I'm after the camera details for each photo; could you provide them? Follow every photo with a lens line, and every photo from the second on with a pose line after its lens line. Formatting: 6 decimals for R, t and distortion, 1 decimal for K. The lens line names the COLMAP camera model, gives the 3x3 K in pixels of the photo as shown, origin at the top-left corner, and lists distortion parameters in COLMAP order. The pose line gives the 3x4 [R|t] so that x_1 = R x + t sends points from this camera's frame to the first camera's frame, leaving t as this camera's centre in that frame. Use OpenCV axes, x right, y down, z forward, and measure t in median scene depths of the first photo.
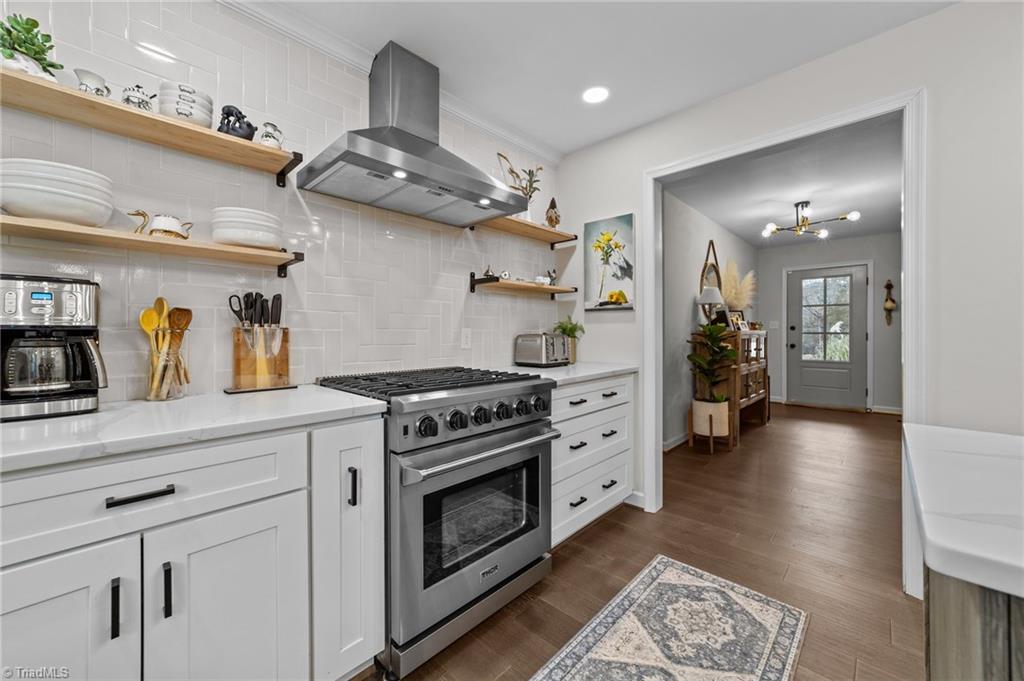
lens RADIAL K [[395.6, 0, 511.3], [0, 395.6, 331.3], [0, 0, 1]] dist [-0.008990, 0.002697]
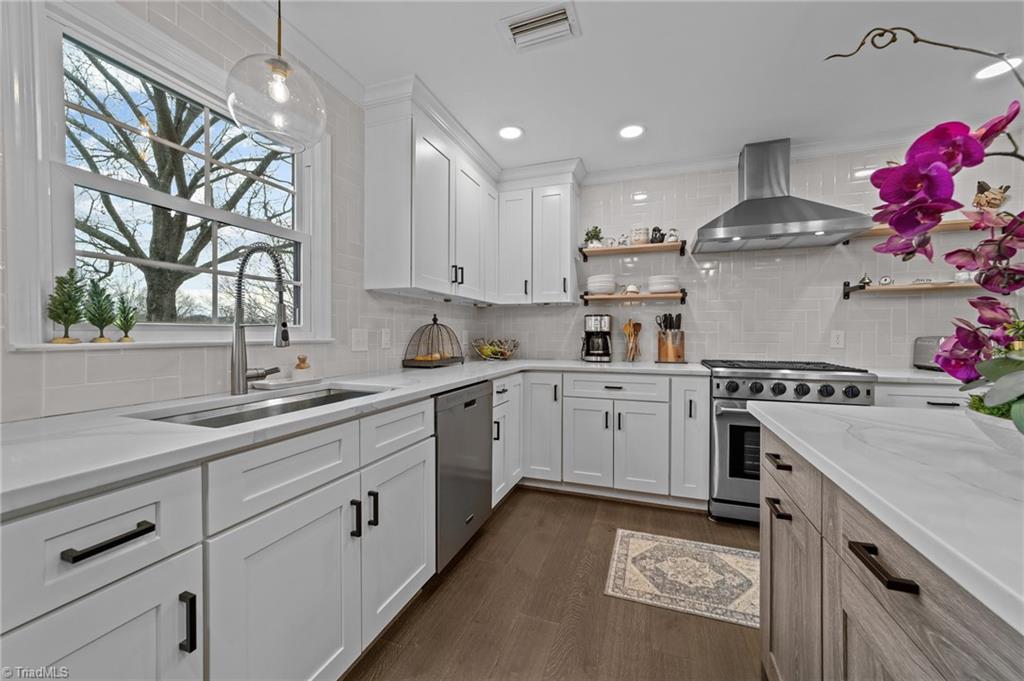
lens RADIAL K [[395.6, 0, 511.7], [0, 395.6, 335.0], [0, 0, 1]] dist [-0.008990, 0.002697]
pose [[0.394439, 0.003126, -0.918917, 0.946581], [-0.000748, 0.999995, 0.003081, 0.004532], [0.918922, -0.000528, 0.394439, -0.563234]]
